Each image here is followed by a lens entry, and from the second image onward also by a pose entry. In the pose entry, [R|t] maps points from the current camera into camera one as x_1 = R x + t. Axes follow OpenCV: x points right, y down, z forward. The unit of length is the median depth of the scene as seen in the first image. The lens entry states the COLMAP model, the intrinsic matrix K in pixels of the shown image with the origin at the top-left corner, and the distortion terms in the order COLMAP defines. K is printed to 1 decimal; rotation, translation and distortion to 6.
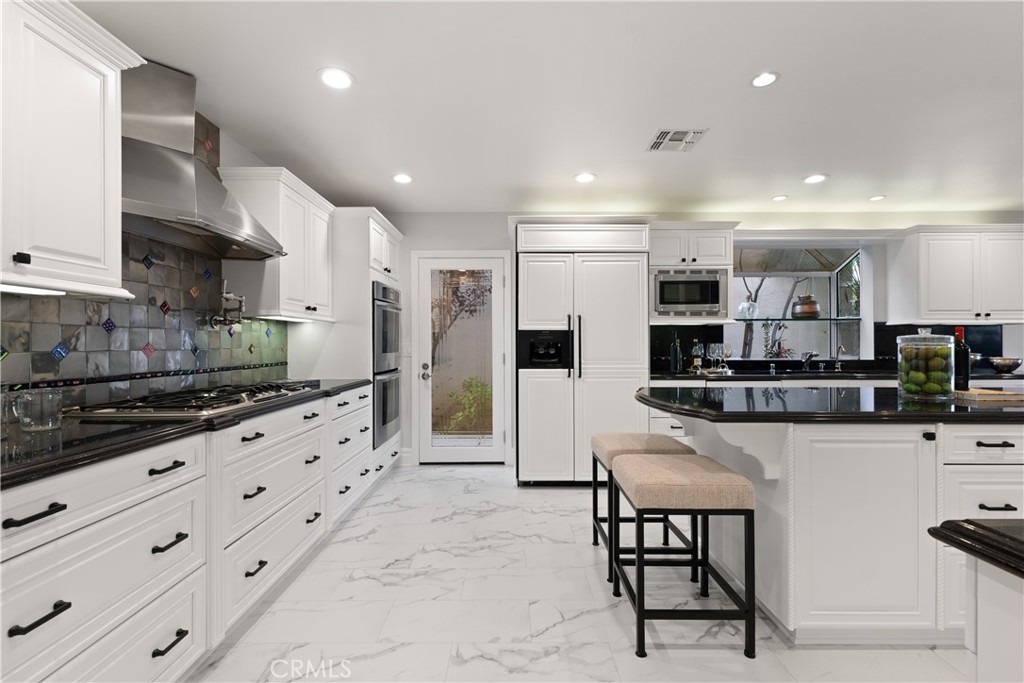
lens RADIAL K [[457.2, 0, 509.4], [0, 457.2, 331.7], [0, 0, 1]] dist [0.001040, -0.000356]
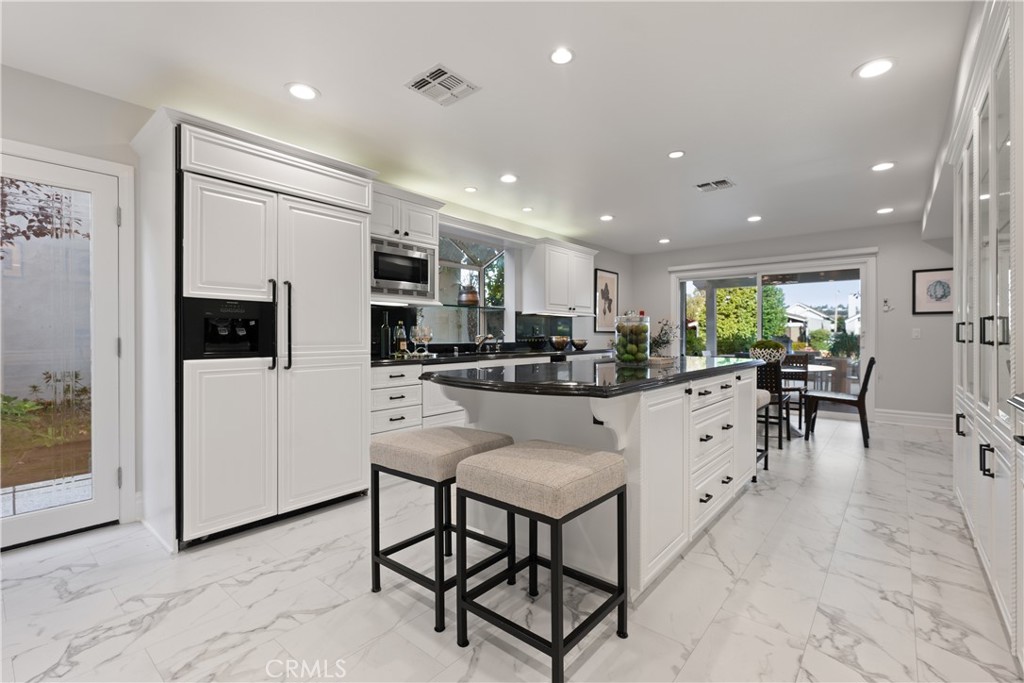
lens RADIAL K [[457.2, 0, 509.4], [0, 457.2, 331.7], [0, 0, 1]] dist [0.001040, -0.000356]
pose [[0.634476, 0.008769, 0.772893, -0.175288], [-0.020152, 0.999783, 0.005200, 0.030688], [-0.772680, -0.018875, 0.634515, 0.269590]]
